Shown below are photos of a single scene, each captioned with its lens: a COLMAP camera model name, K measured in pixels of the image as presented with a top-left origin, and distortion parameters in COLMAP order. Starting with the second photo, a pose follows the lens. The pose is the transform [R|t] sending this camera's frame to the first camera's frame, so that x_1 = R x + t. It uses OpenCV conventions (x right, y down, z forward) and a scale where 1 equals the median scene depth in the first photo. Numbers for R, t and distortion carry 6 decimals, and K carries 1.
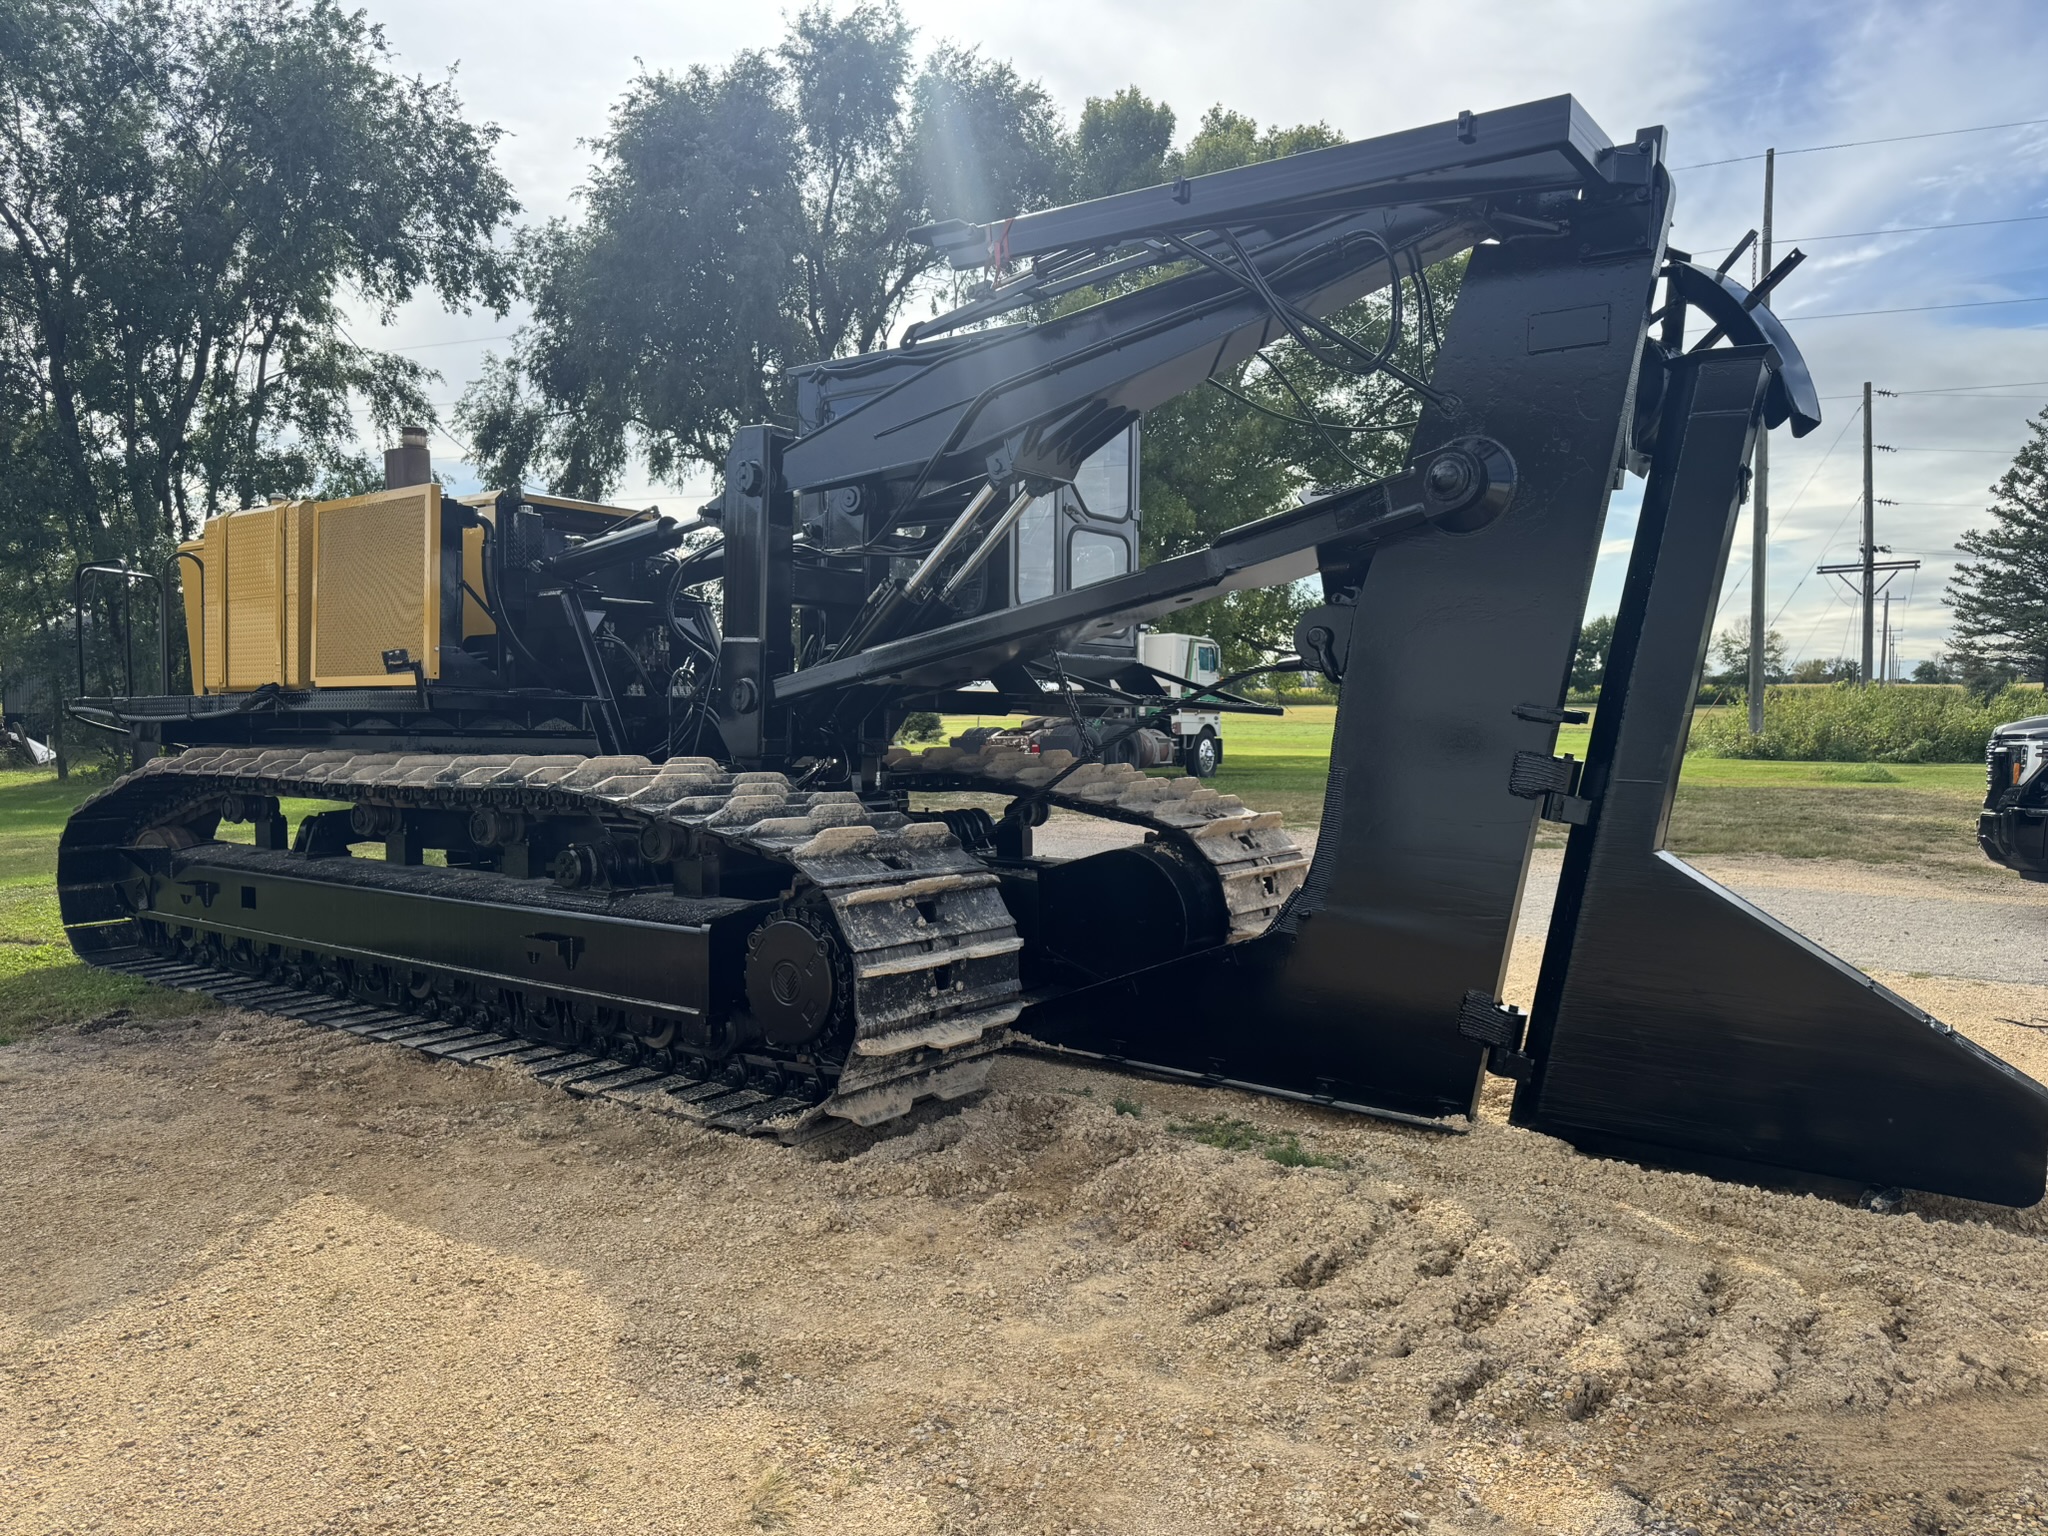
lens RADIAL K [[1437.2, 0, 973.2], [0, 1437.2, 788.5], [0, 0, 1]] dist [0.035886, -0.001945]
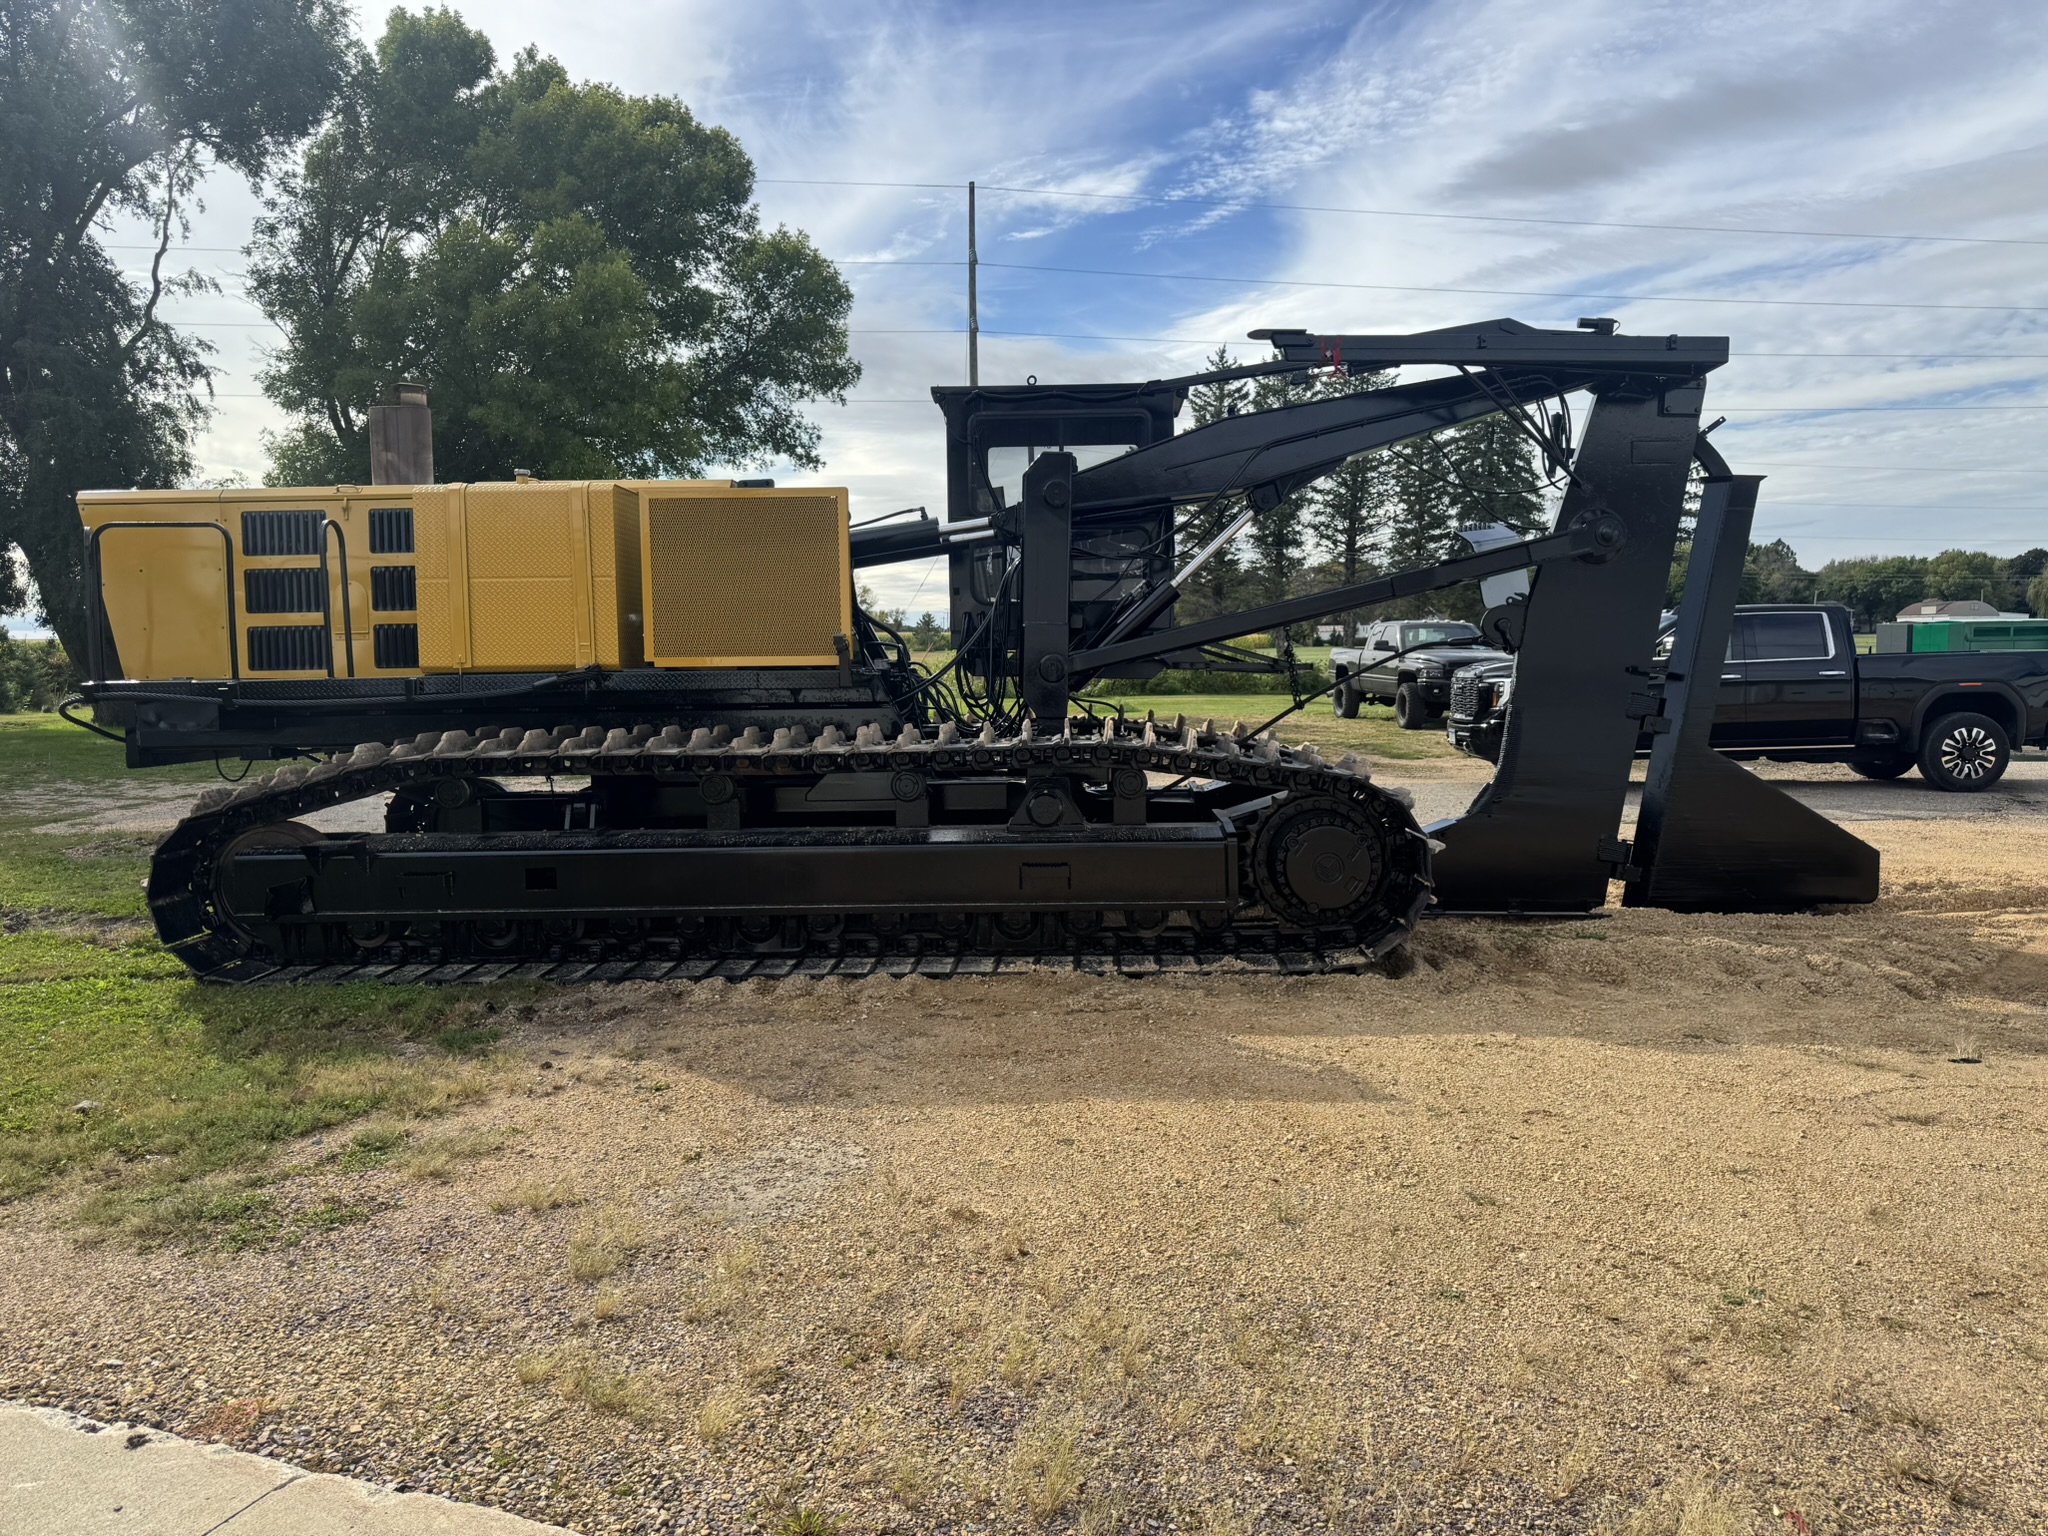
lens RADIAL K [[1455.5, 0, 1024.0], [0, 1455.5, 768.0], [0, 0, 1]] dist [0.064185, -0.108132]
pose [[0.804930, -0.058622, 0.590467, -0.179943], [0.044958, 0.998273, 0.037822, -0.005215], [-0.591664, -0.003898, 0.806175, -0.001385]]
